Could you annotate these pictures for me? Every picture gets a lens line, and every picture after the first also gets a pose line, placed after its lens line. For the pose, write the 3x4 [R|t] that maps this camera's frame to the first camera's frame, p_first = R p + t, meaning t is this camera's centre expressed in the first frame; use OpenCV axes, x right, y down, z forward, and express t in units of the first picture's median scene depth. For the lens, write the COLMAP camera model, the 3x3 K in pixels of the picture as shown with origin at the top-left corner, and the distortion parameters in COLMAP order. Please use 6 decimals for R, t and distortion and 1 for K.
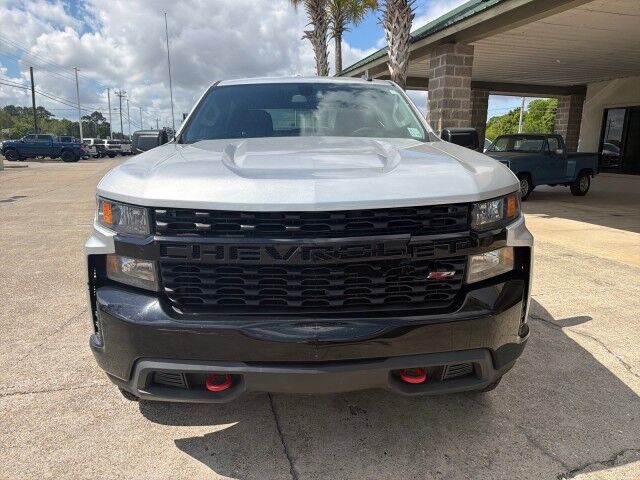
lens RADIAL K [[449.5, 0, 320.3], [0, 449.5, 243.4], [0, 0, 1]] dist [0.036475, -0.049574]
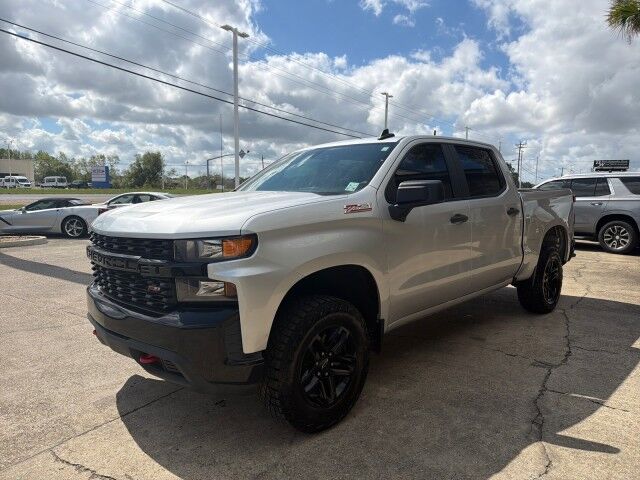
lens RADIAL K [[449.5, 0, 324.0], [0, 449.5, 240.6], [0, 0, 1]] dist [0.036475, -0.049574]
pose [[0.673567, 0.075258, -0.735285, 1.261927], [-0.157262, 0.986617, -0.043079, -0.076765], [0.722202, 0.144649, 0.676388, 0.305445]]
